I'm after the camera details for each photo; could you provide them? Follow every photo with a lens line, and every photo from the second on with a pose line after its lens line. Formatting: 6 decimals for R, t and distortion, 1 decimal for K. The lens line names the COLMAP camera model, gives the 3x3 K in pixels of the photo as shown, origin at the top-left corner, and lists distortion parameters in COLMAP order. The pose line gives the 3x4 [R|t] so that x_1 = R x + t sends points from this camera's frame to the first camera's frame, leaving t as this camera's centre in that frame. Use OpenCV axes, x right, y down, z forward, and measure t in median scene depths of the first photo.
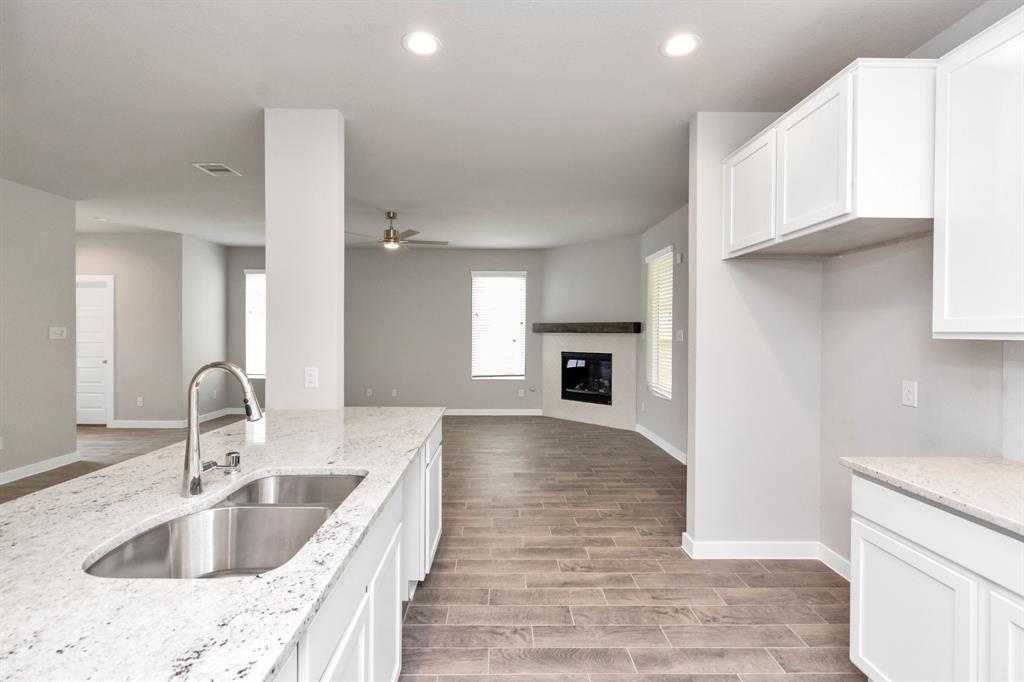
lens RADIAL K [[459.5, 0, 503.4], [0, 459.5, 334.4], [0, 0, 1]] dist [0.004729, 0.000238]
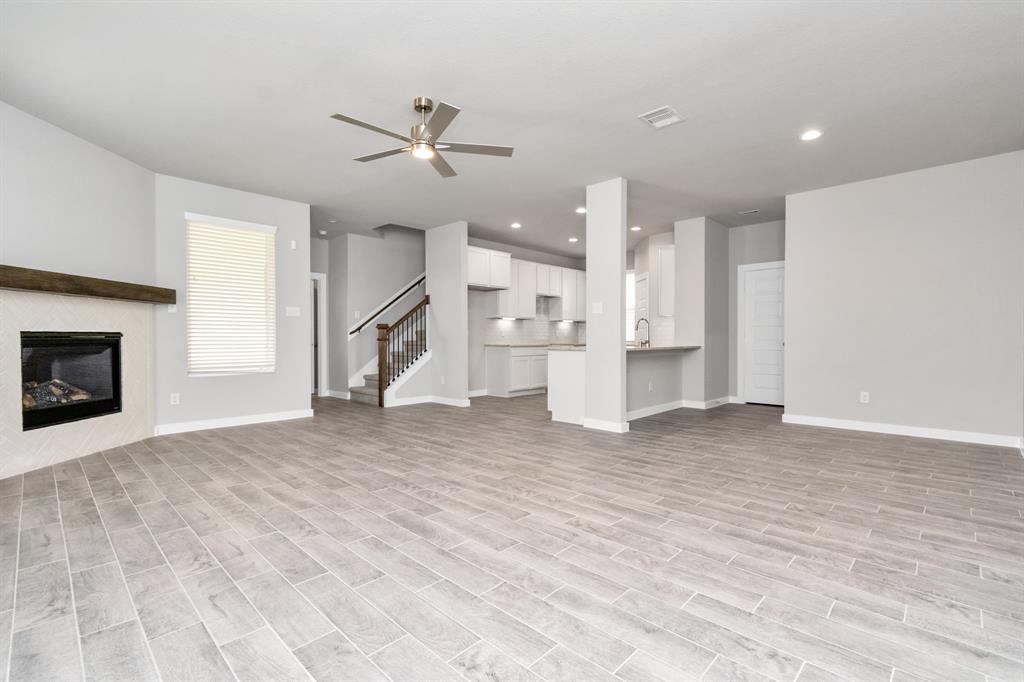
lens RADIAL K [[459.5, 0, 517.0], [0, 459.5, 339.9], [0, 0, 1]] dist [0.004729, 0.000238]
pose [[-0.708976, -0.009233, 0.705172, -0.978291], [0.002033, 0.999883, 0.015136, 0.069466], [-0.705230, 0.012165, -0.708874, 1.694968]]
